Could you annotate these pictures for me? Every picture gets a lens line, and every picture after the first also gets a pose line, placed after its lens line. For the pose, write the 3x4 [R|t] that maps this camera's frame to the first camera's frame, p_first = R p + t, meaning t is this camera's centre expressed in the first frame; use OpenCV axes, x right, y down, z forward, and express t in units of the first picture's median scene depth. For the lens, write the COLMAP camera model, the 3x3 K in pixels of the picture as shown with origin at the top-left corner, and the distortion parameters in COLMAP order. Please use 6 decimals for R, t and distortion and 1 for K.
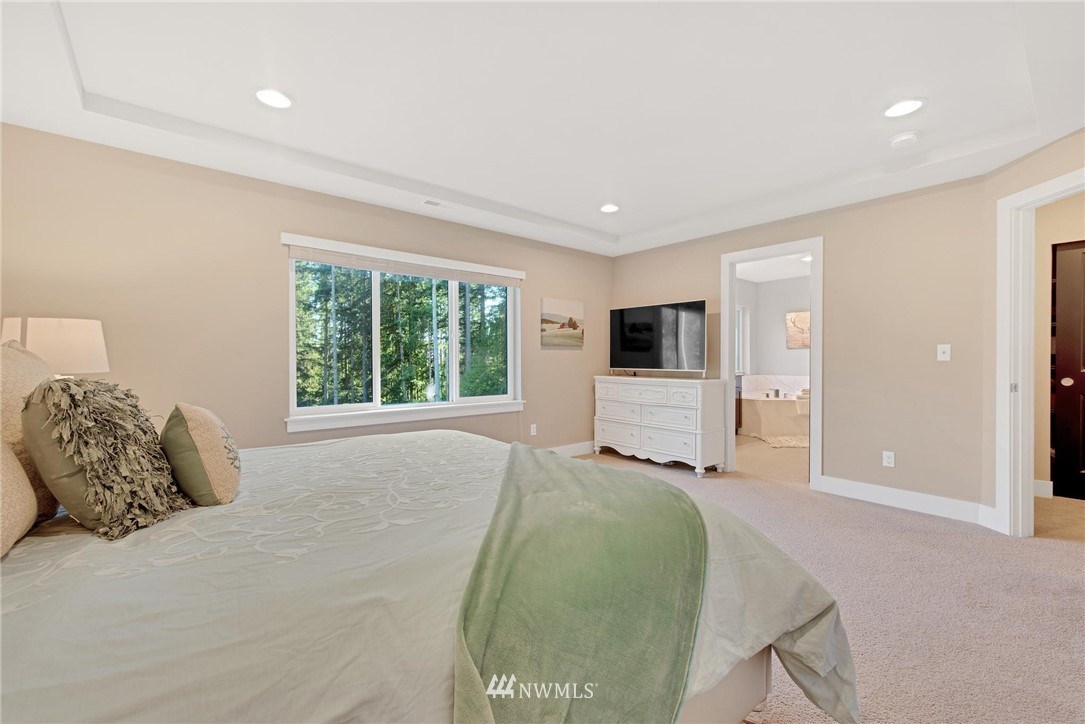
lens RADIAL K [[448.2, 0, 540.6], [0, 448.2, 360.9], [0, 0, 1]] dist [0.001258, 0.000058]
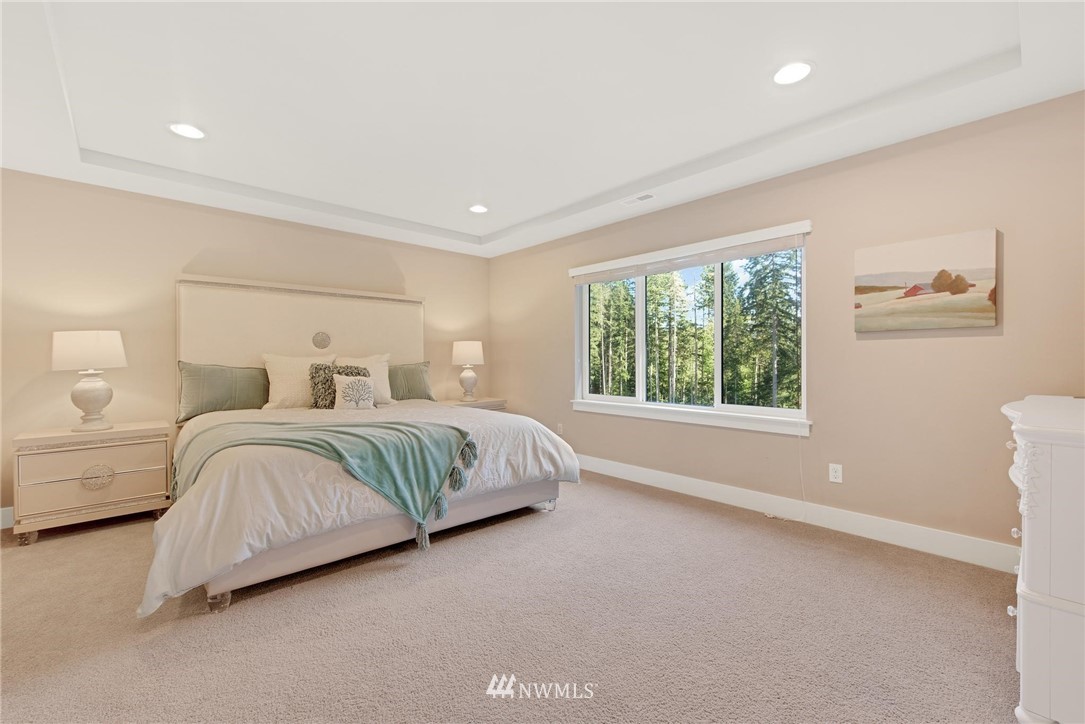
lens RADIAL K [[448.2, 0, 540.7], [0, 448.2, 363.7], [0, 0, 1]] dist [0.001258, 0.000058]
pose [[0.035674, 0.016080, -0.999234, 0.564132], [0.006952, 0.999842, 0.016338, -0.007046], [0.999339, -0.007529, 0.035556, 0.571095]]
